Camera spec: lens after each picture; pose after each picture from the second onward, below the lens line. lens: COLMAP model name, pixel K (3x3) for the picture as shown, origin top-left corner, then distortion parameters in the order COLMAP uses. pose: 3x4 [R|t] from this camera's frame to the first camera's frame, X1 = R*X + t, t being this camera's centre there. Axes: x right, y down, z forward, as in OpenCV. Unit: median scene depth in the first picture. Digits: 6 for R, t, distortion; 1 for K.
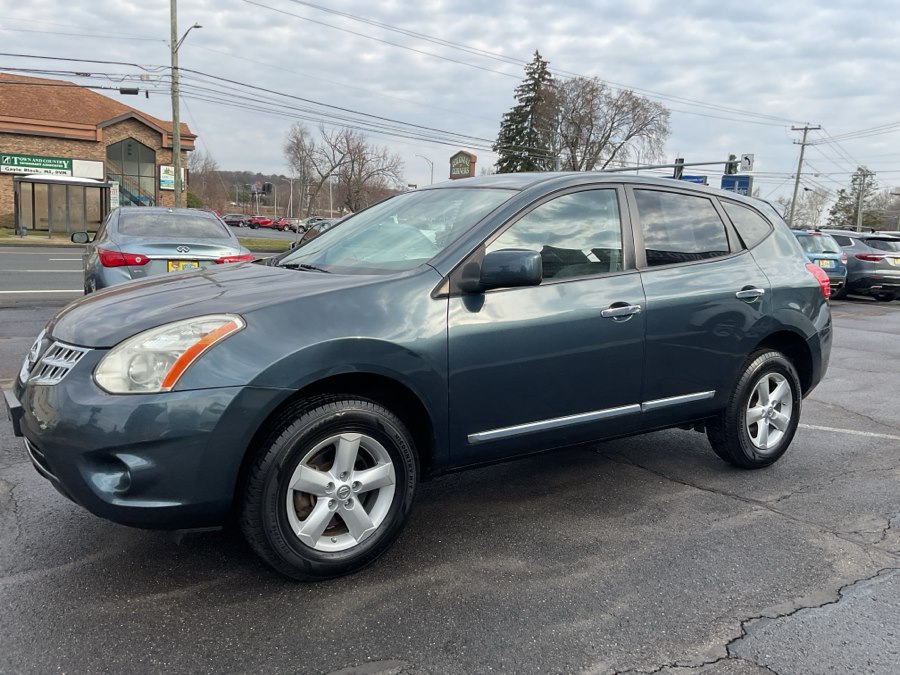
lens RADIAL K [[750.3, 0, 450.9], [0, 750.3, 339.5], [0, 0, 1]] dist [0.071634, -0.138212]
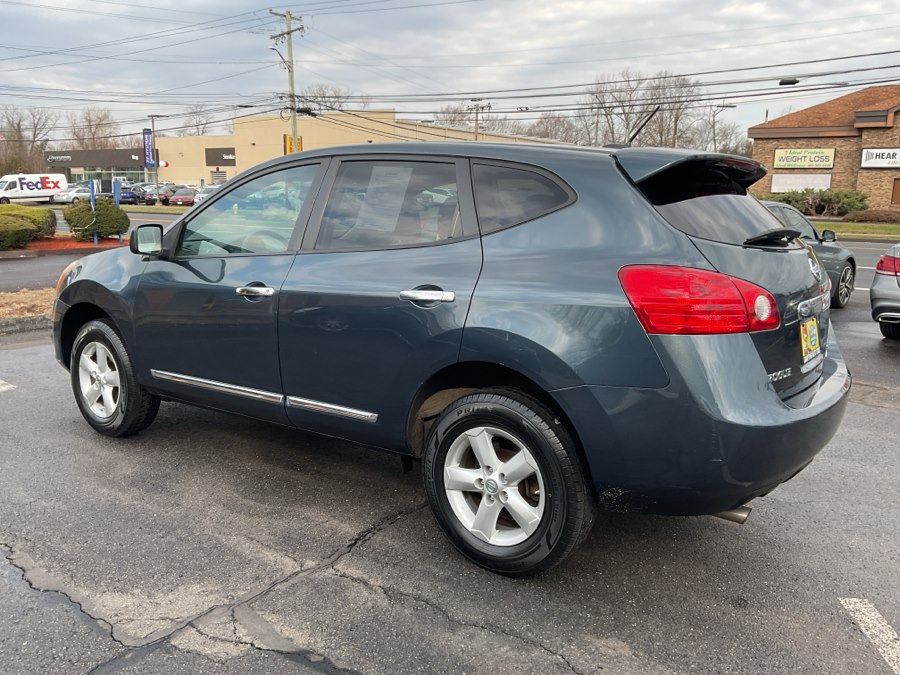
lens RADIAL K [[750.3, 0, 442.0], [0, 750.3, 349.4], [0, 0, 1]] dist [0.071634, -0.138212]
pose [[0.307807, 0.149981, -0.939553, 0.969329], [-0.138687, 0.984023, 0.111644, -0.083132], [0.941287, 0.095939, 0.323690, 0.729475]]
